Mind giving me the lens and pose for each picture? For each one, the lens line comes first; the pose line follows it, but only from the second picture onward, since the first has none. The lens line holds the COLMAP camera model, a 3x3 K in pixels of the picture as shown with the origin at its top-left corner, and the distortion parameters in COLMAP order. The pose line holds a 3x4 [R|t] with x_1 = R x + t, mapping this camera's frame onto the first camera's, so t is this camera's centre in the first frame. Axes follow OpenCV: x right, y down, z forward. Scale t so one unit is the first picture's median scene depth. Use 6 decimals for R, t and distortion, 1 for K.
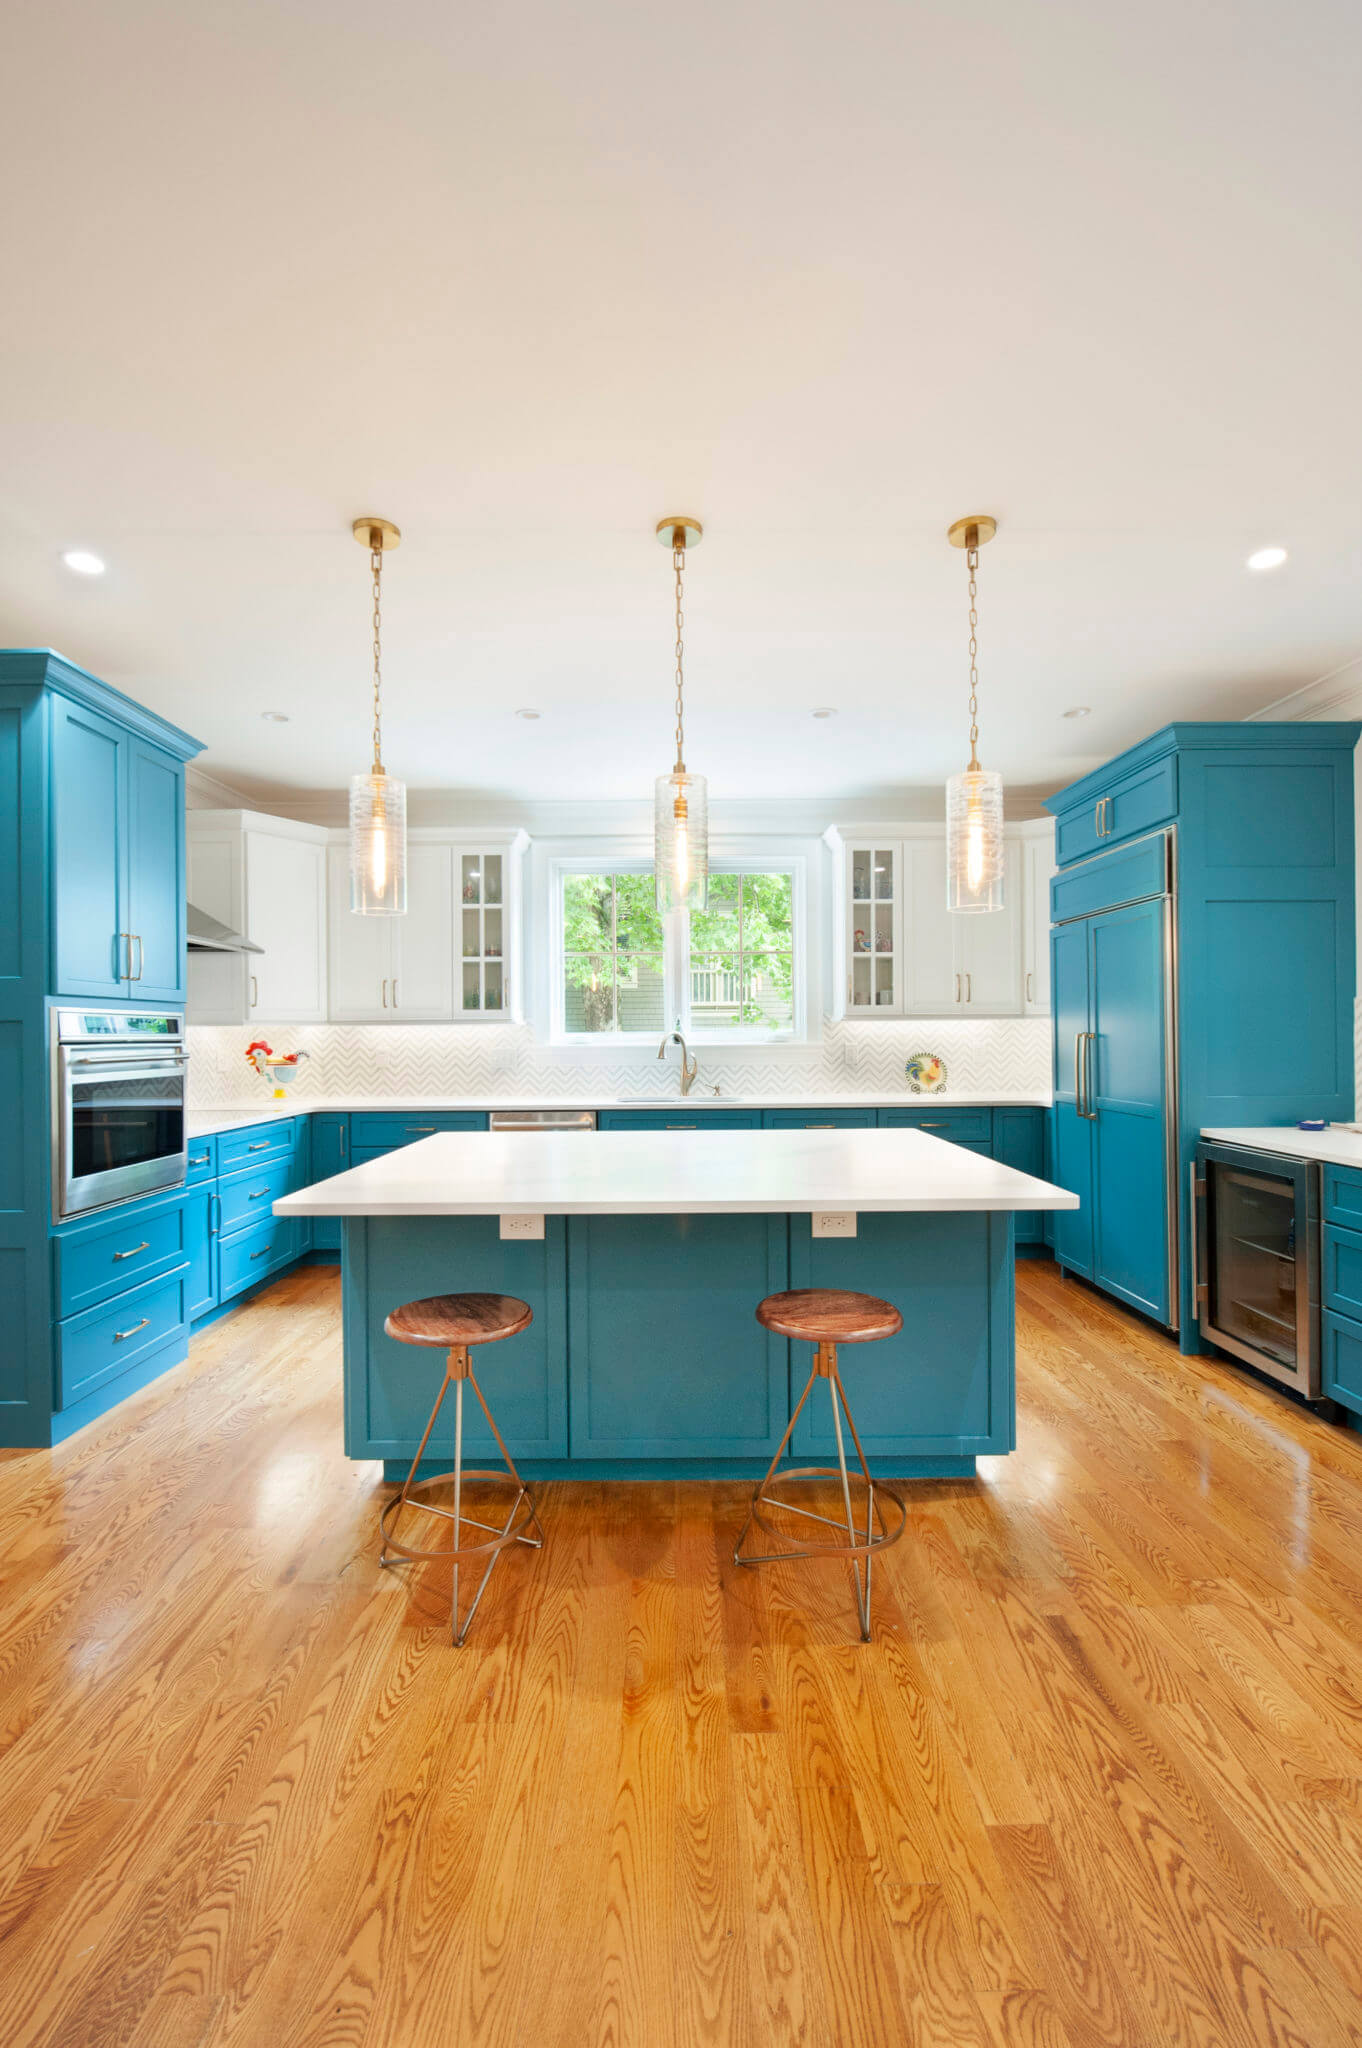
lens RADIAL K [[878.3, 0, 680.4], [0, 878.3, 1033.4], [0, 0, 1]] dist [-0.039469, -0.000956]
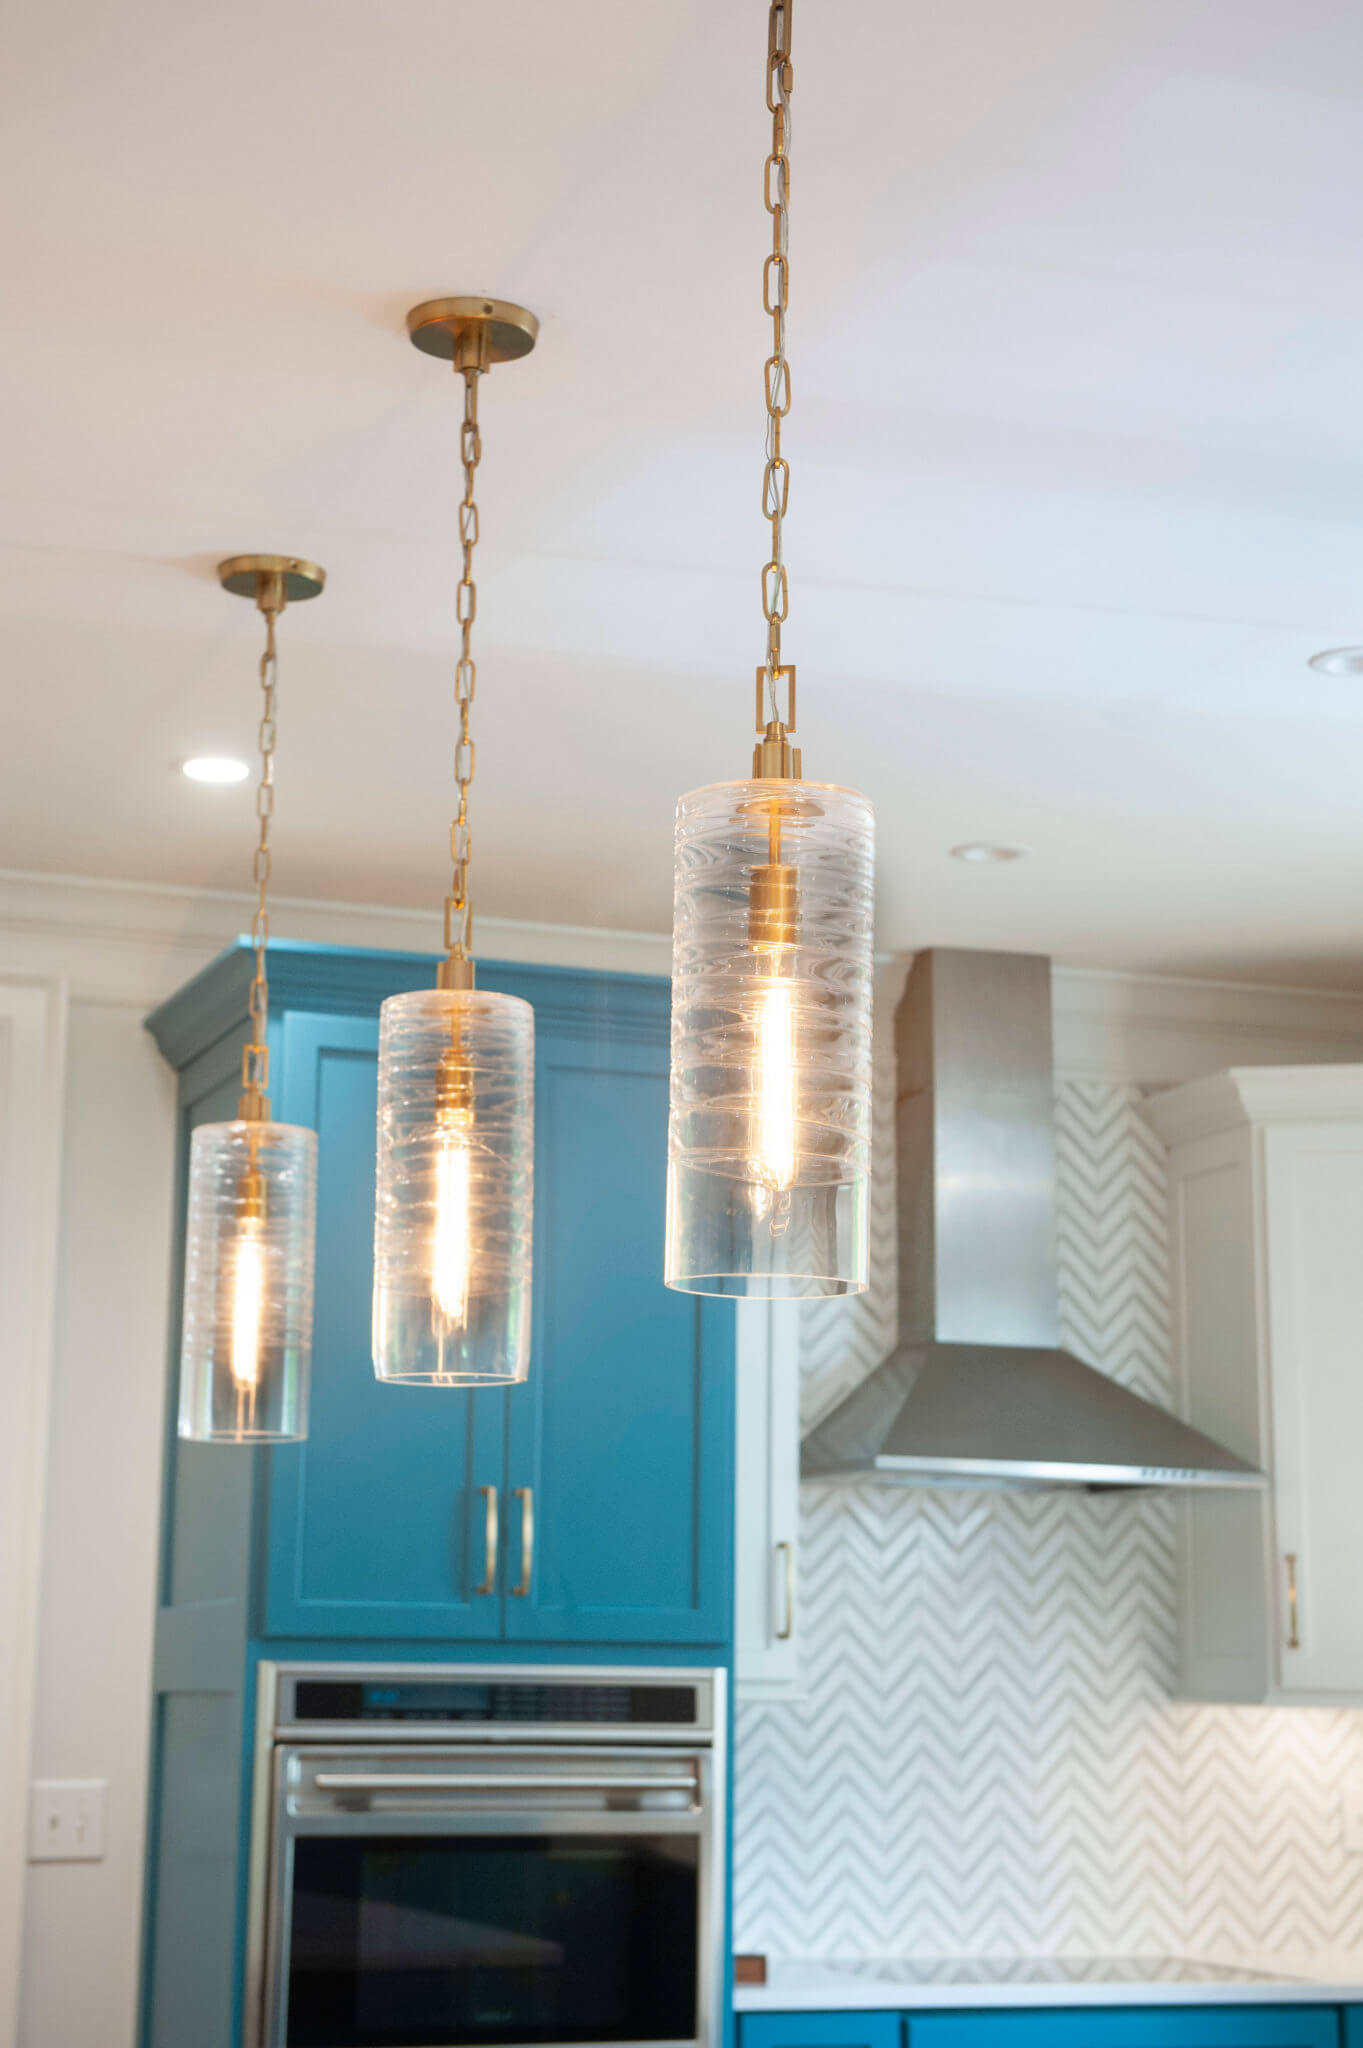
lens RADIAL K [[3377.0, 0, 671.9], [0, 3377.0, 1035.2], [0, 0, 1]] dist [0.147699, 0.000000]
pose [[0.336691, -0.172506, -0.925679, 1.028841], [-0.012394, 0.982178, -0.187543, -0.020326], [0.941534, 0.074617, 0.328552, 0.509440]]
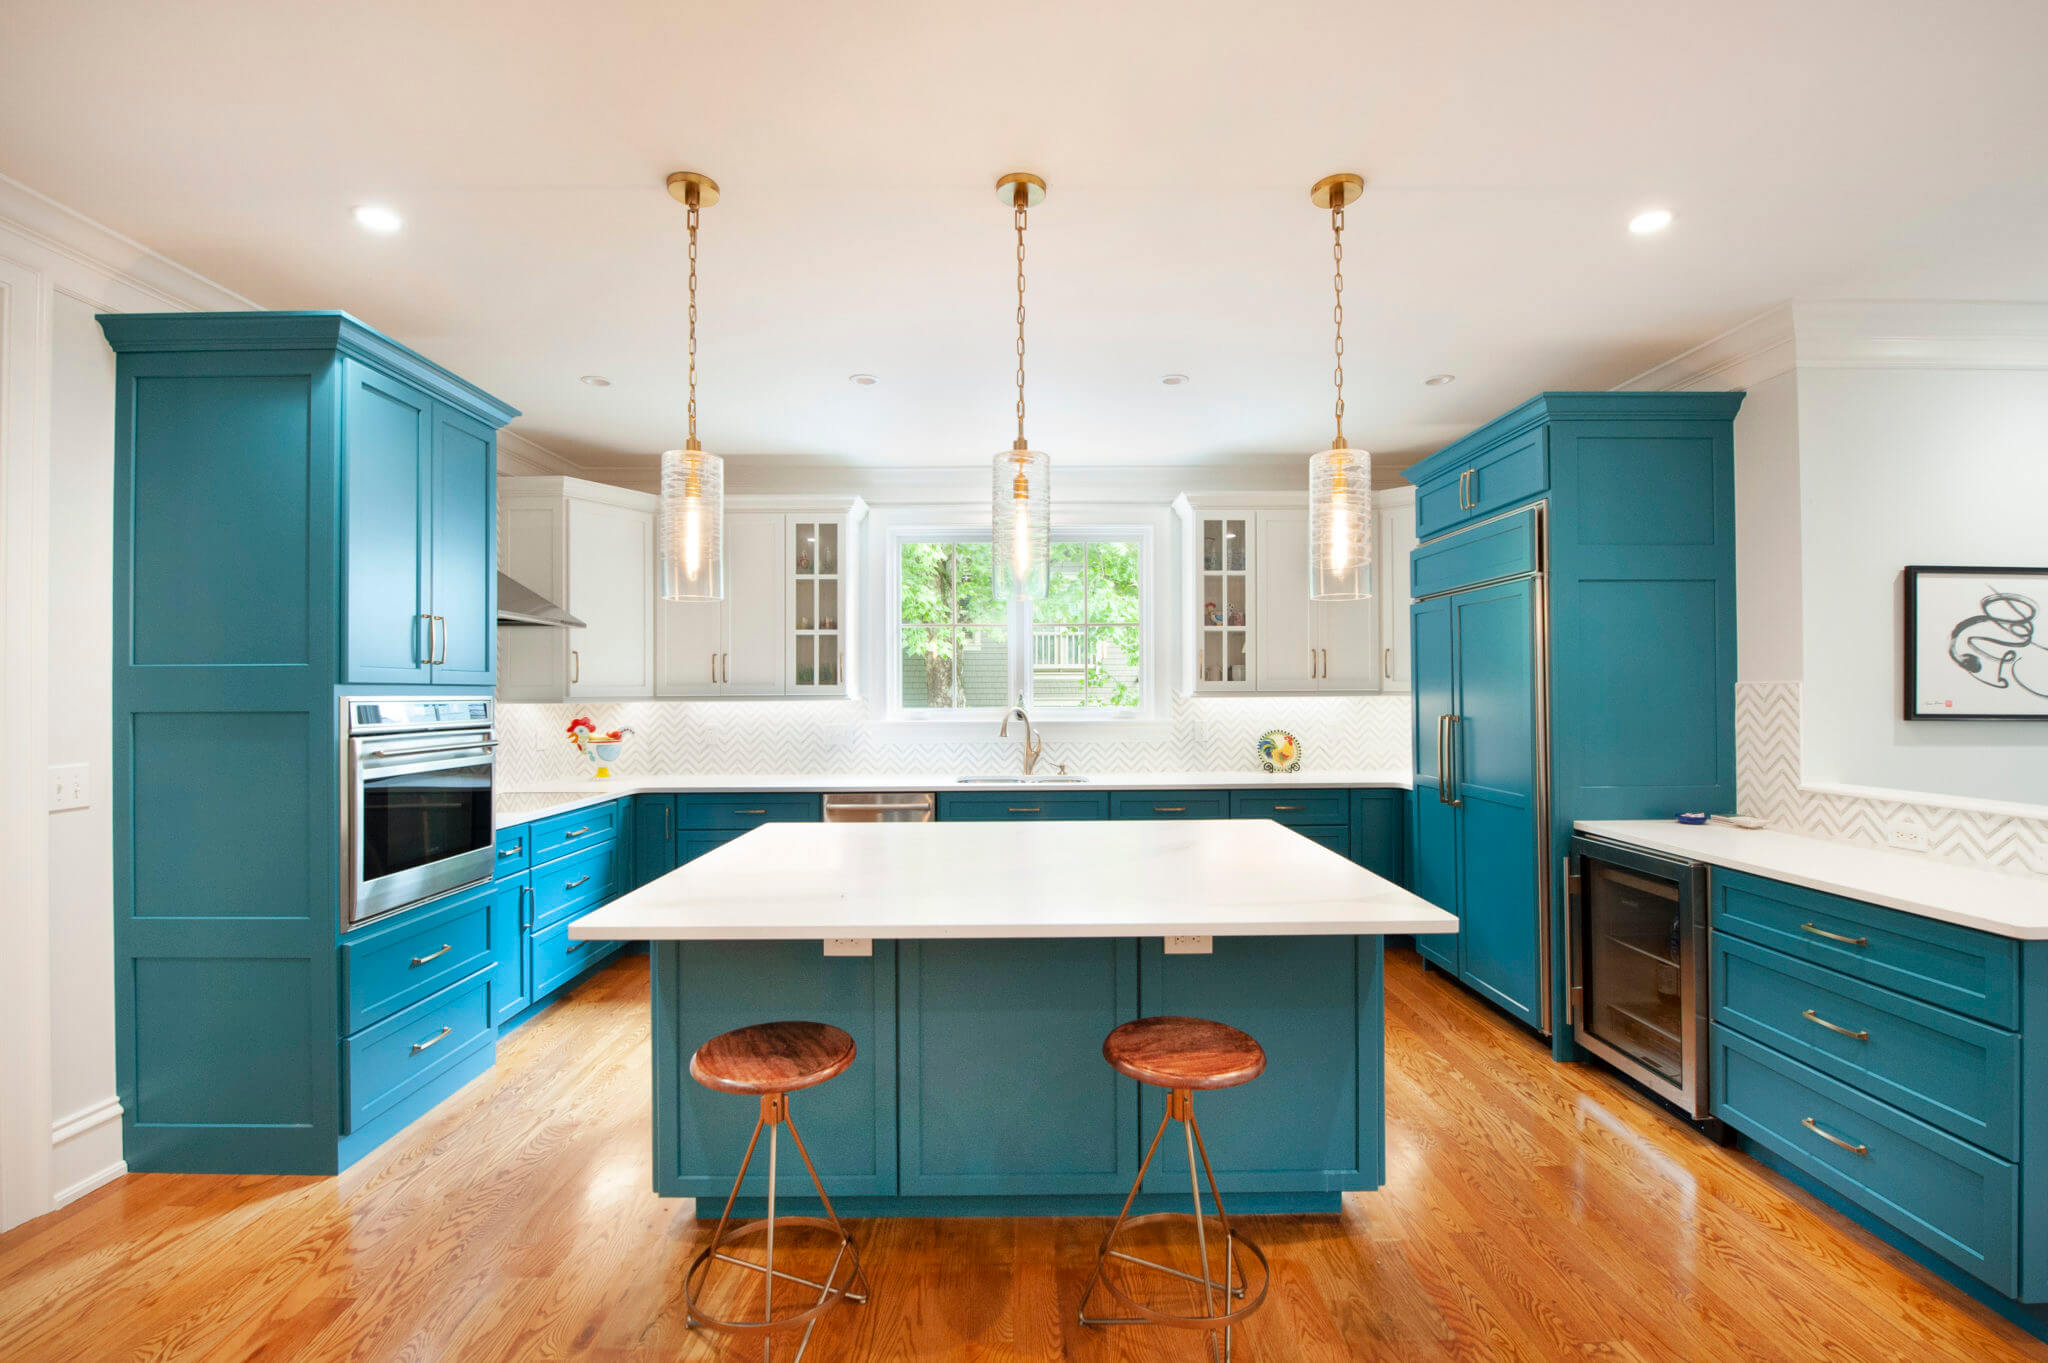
lens RADIAL K [[878.3, 0, 1033.0], [0, 878.3, 676.2], [0, 0, 1]] dist [-0.039469, -0.000956]
pose [[0.999965, 0.001710, 0.008201, 0.004354], [-0.001588, 0.999888, -0.014896, -0.037784], [-0.008226, 0.014882, 0.999855, 0.069715]]
